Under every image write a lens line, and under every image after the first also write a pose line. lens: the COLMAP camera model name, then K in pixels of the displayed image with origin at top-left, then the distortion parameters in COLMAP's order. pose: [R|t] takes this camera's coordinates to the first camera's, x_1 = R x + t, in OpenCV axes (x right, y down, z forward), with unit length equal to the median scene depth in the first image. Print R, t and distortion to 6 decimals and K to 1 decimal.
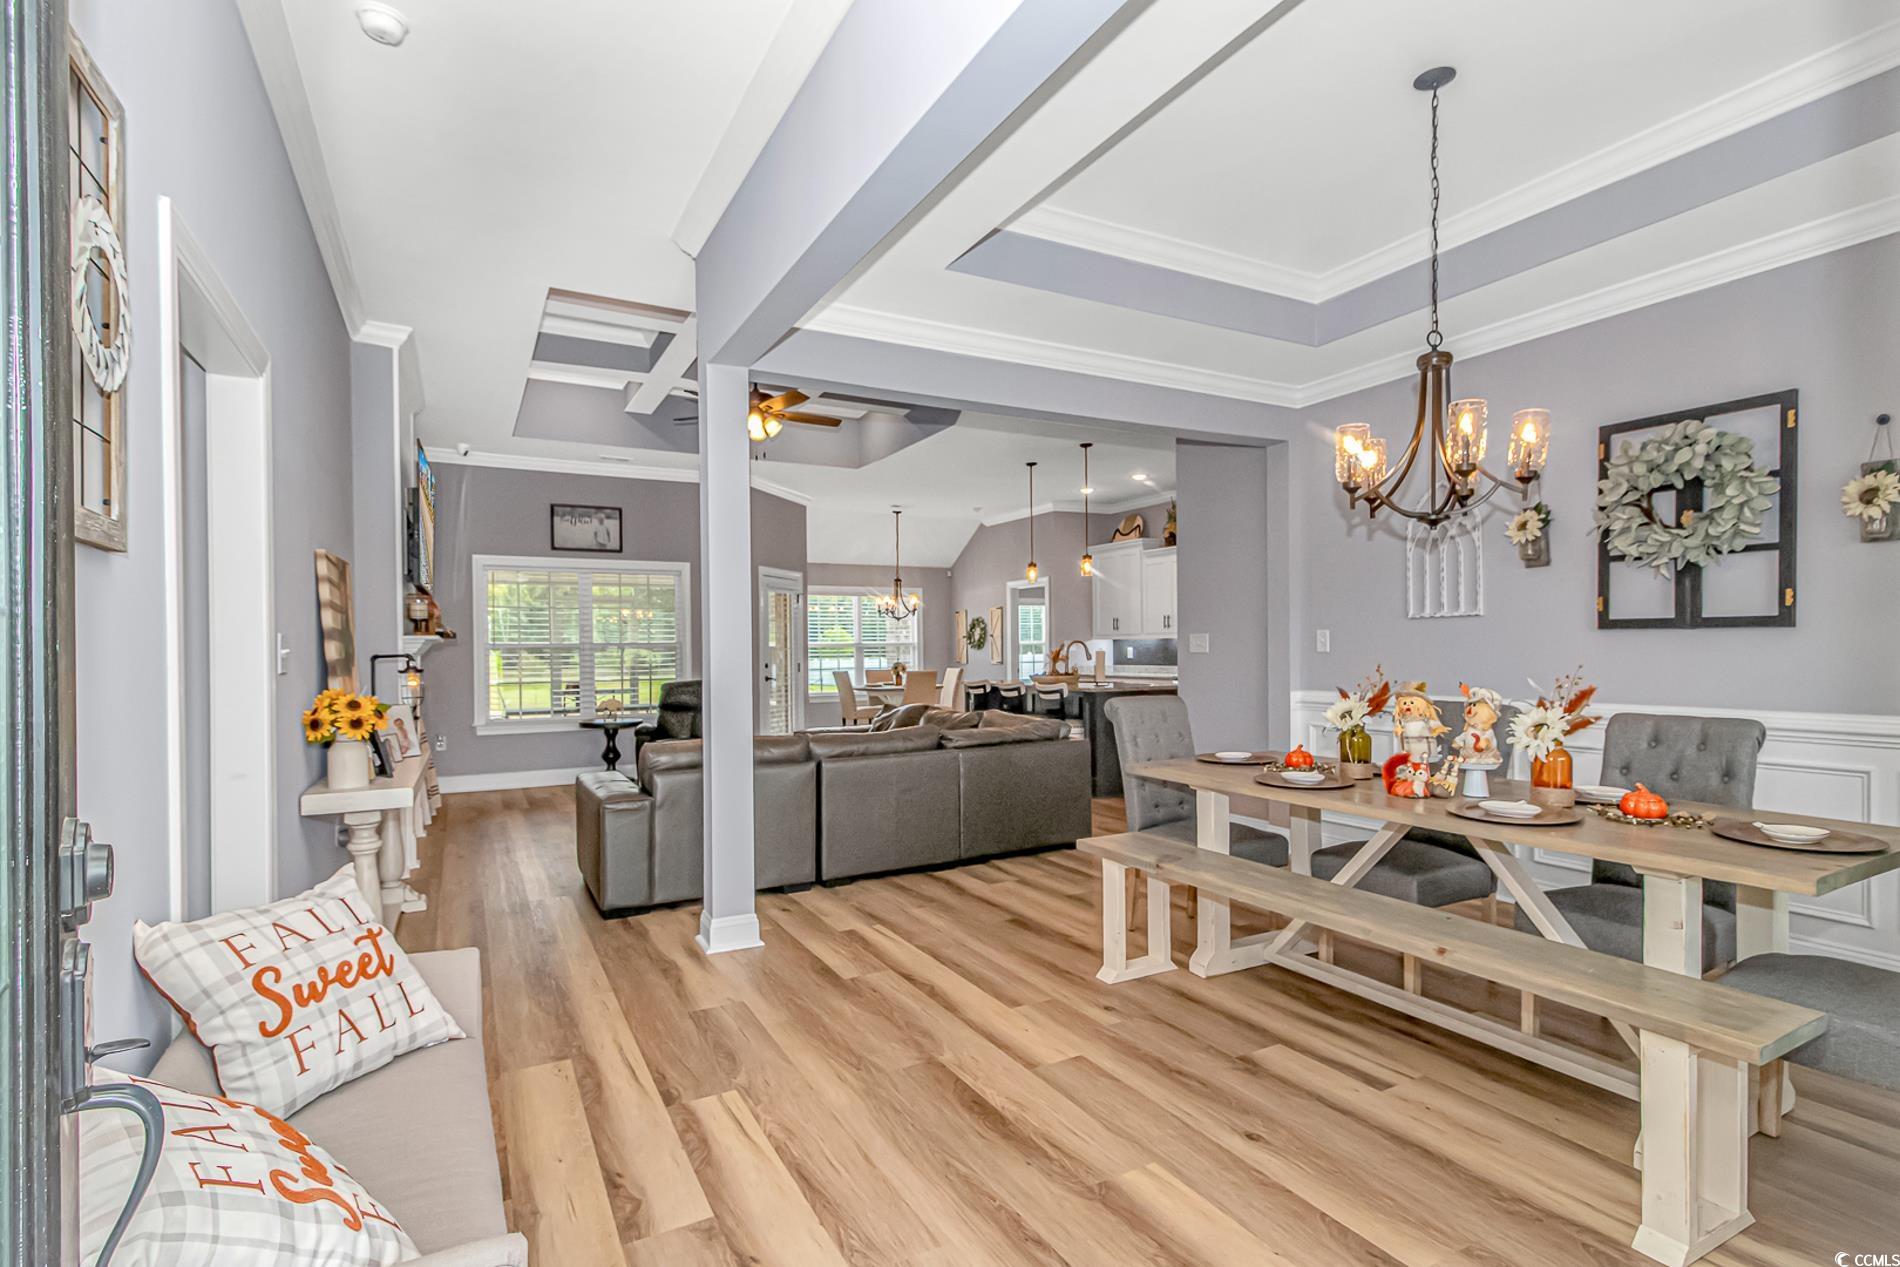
lens RADIAL K [[917.2, 0, 880.7], [0, 917.2, 668.9], [0, 0, 1]] dist [-0.005094, -0.009487]
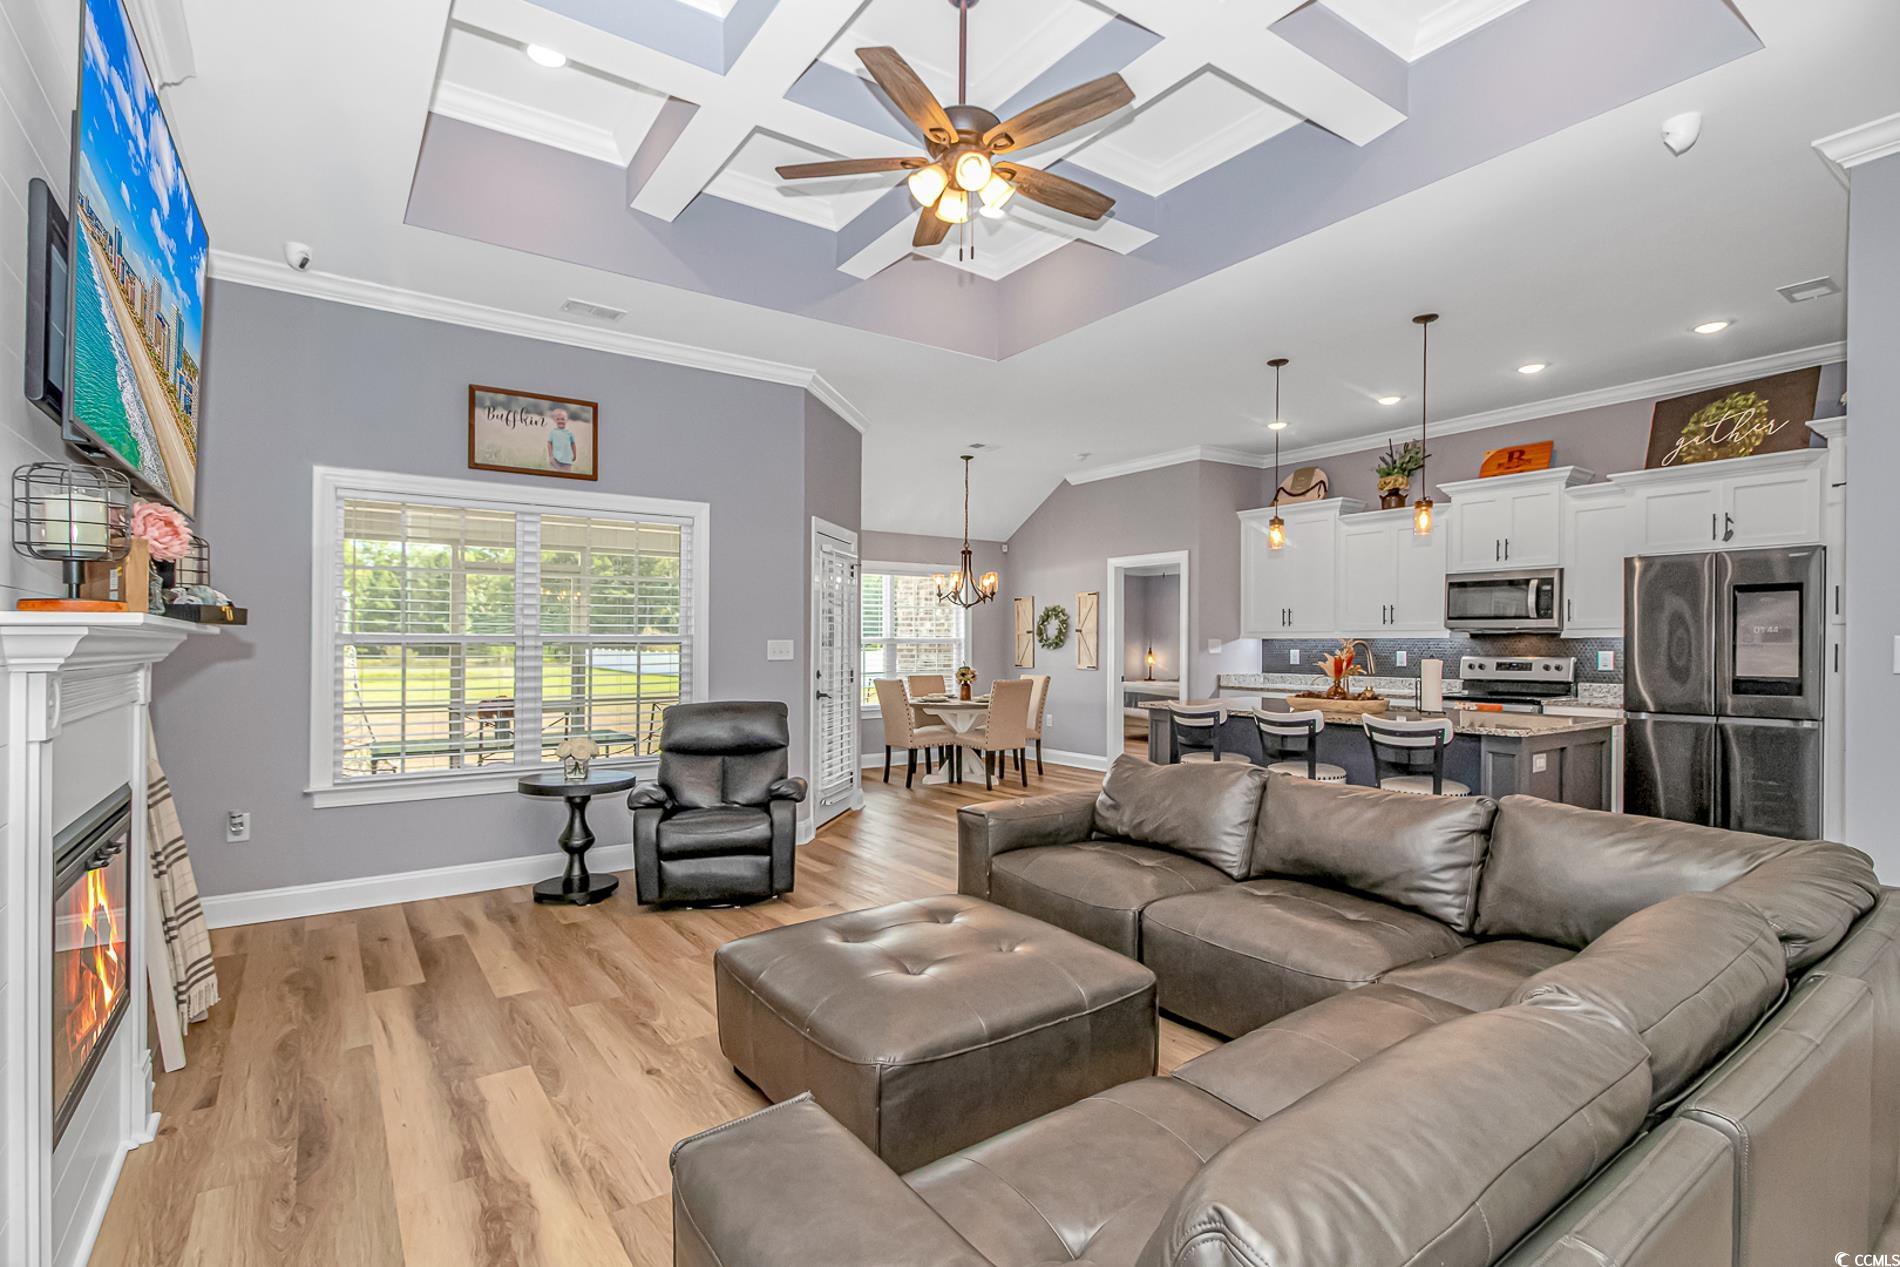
lens RADIAL K [[917.2, 0, 905.5], [0, 917.2, 637.8], [0, 0, 1]] dist [-0.005094, -0.009487]
pose [[0.986246, 0.010215, 0.164968, -0.163567], [-0.006001, 0.999643, -0.026027, -0.013091], [-0.165175, 0.024679, 0.985955, 0.358736]]
